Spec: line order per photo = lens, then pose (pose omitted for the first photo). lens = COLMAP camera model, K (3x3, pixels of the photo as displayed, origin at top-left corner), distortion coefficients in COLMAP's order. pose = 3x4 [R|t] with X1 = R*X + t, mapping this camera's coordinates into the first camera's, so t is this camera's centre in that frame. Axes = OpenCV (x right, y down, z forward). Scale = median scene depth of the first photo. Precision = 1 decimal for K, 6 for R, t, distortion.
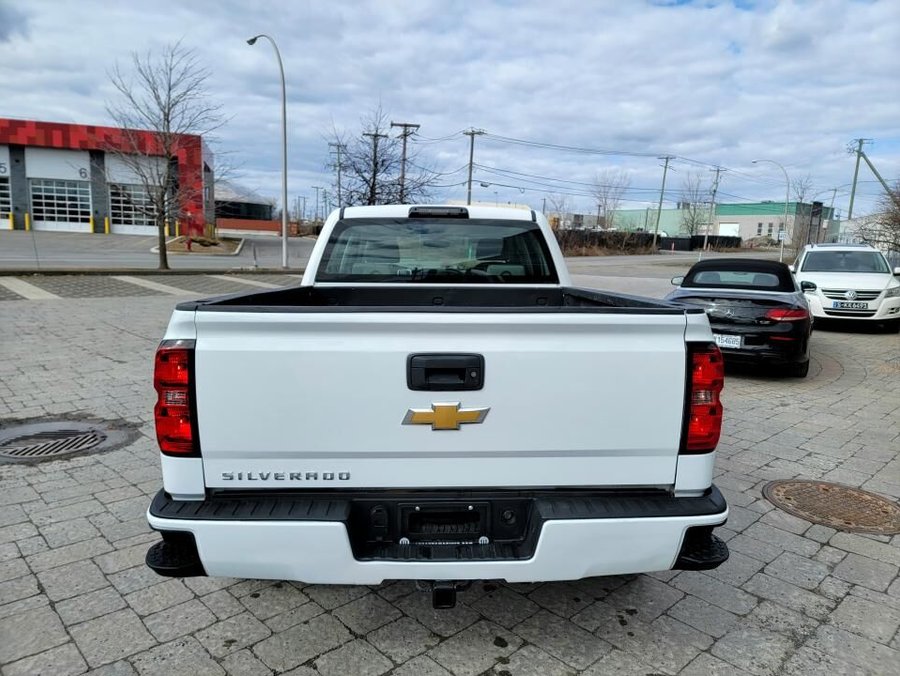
lens RADIAL K [[623.4, 0, 448.4], [0, 623.4, 341.0], [0, 0, 1]] dist [0.032541, -0.001481]
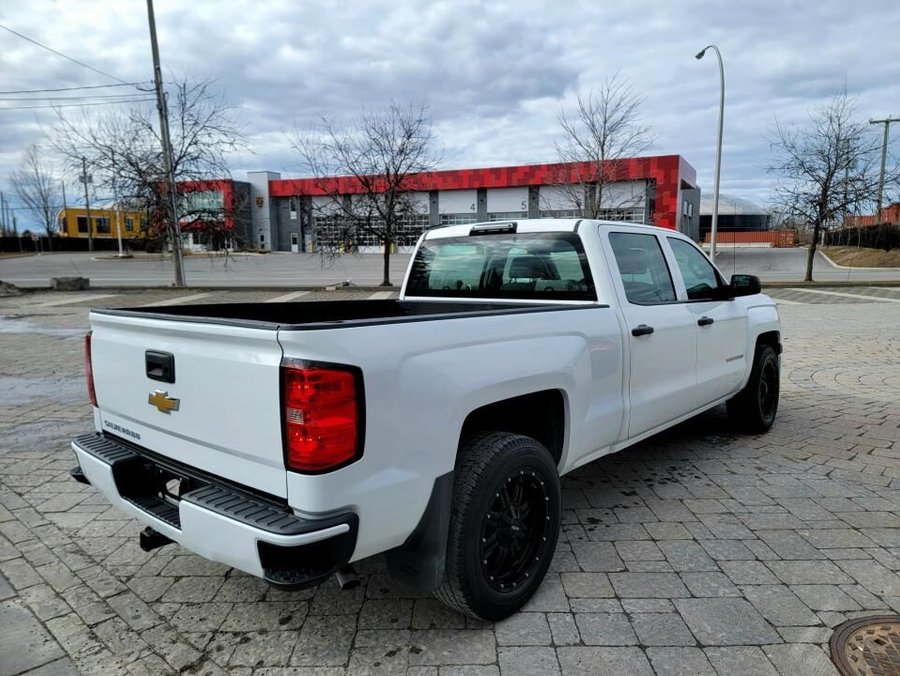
lens RADIAL K [[621.0, 0, 450.0], [0, 621.0, 338.0], [0, 0, 1]] dist [0.019566, 0.001467]
pose [[0.737337, 0.056668, -0.673144, 0.321259], [-0.075274, 0.997162, 0.001492, -0.013453], [0.671318, 0.049570, 0.739510, 0.112043]]
